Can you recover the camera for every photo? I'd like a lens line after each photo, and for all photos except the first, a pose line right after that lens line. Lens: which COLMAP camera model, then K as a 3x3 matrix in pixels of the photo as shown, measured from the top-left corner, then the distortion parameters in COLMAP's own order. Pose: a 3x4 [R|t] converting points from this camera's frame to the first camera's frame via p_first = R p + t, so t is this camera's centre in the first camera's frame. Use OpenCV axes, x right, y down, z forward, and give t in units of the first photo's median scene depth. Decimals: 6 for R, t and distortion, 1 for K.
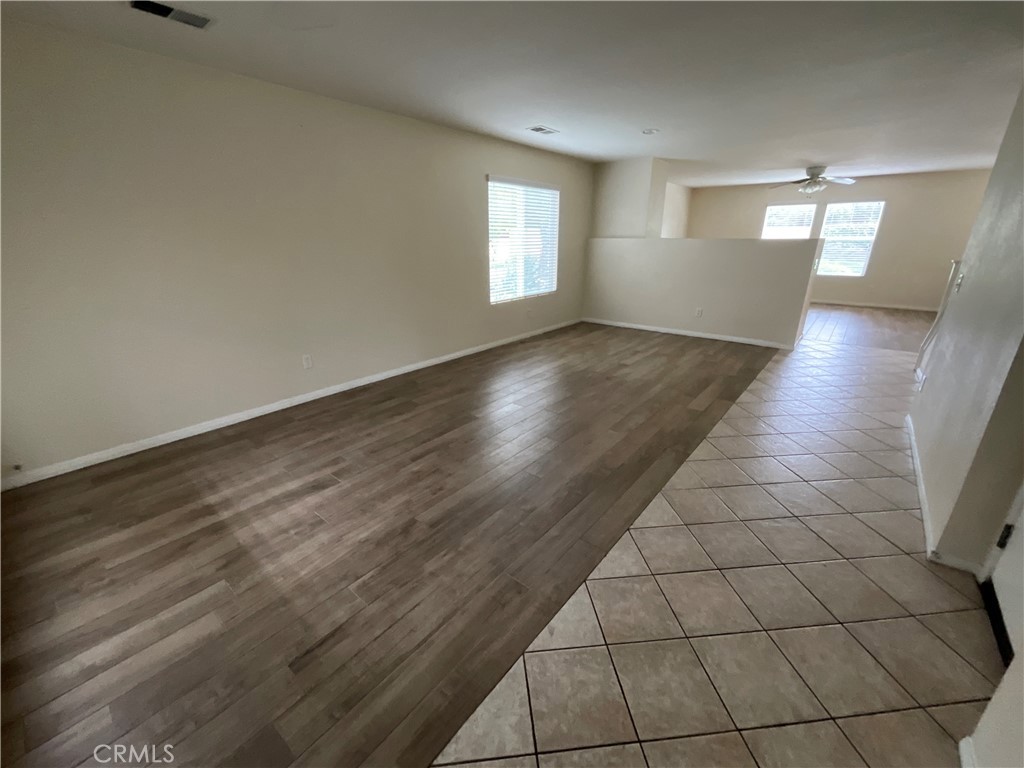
lens RADIAL K [[415.6, 0, 510.6], [0, 415.6, 384.7], [0, 0, 1]] dist [-0.001398, 0.000210]
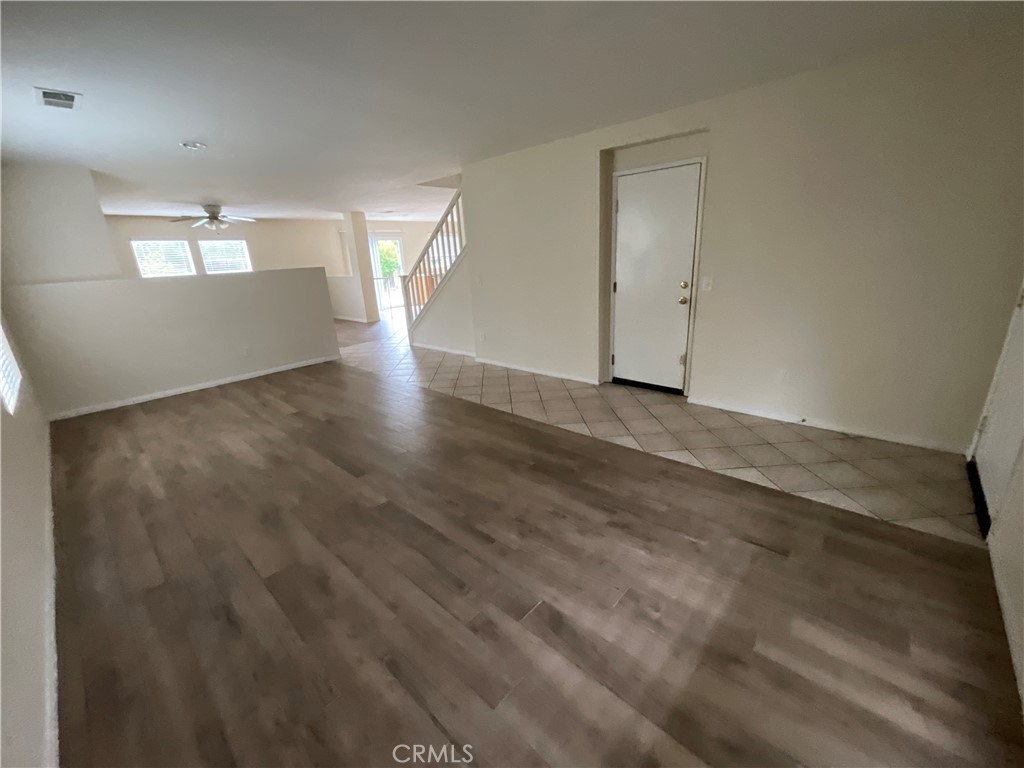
lens RADIAL K [[415.6, 0, 510.6], [0, 415.6, 384.7], [0, 0, 1]] dist [-0.001398, 0.000210]
pose [[0.054695, -0.297491, 0.953157, -1.128228], [0.381809, 0.888273, 0.255330, -0.333831], [-0.922622, 0.349958, 0.162169, 0.942610]]
